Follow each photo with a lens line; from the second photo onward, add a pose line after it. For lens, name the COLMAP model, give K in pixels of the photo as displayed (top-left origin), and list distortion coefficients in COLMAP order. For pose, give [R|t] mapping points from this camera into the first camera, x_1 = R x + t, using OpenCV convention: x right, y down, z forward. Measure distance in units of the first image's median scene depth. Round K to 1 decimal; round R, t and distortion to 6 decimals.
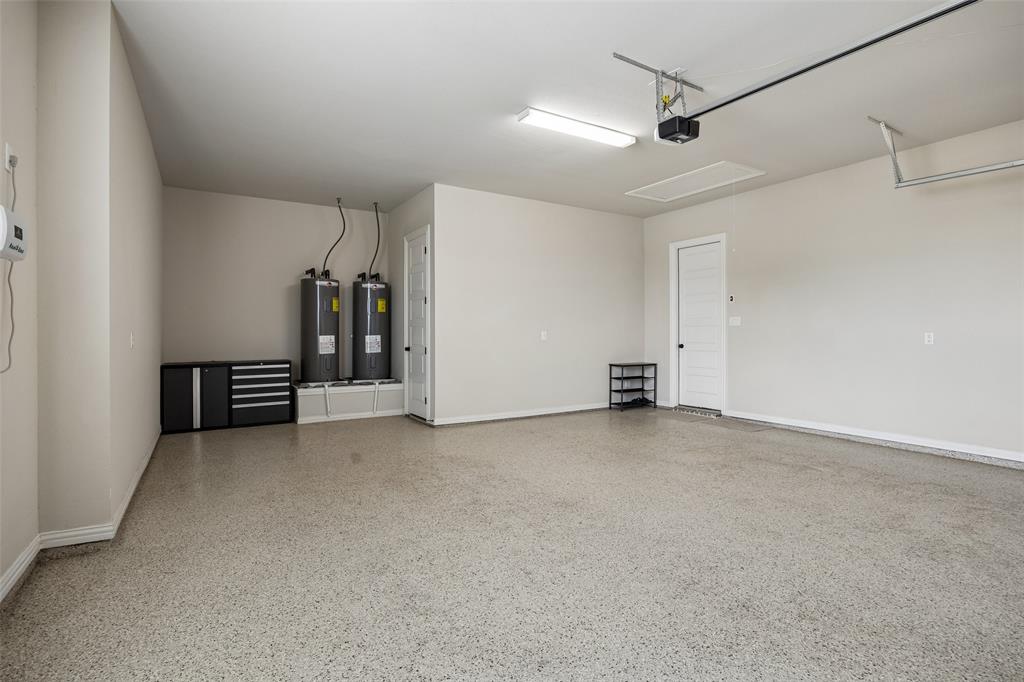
lens RADIAL K [[503.6, 0, 511.6], [0, 503.6, 334.5], [0, 0, 1]] dist [-0.000158, -0.000095]
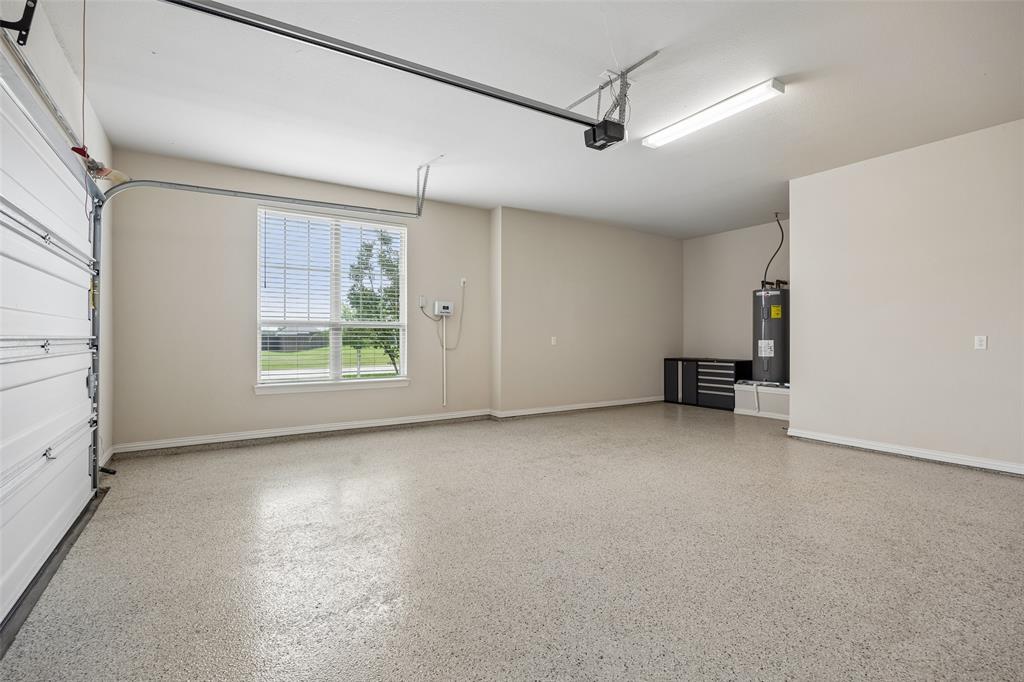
lens RADIAL K [[487.9, 0, 511.4], [0, 487.9, 340.3], [0, 0, 1]] dist [-0.013694, 0.001034]
pose [[0.010821, 0.007691, -0.999912, 0.752282], [-0.003588, 0.999964, 0.007652, -0.003963], [0.999935, 0.003505, 0.010848, 0.459795]]
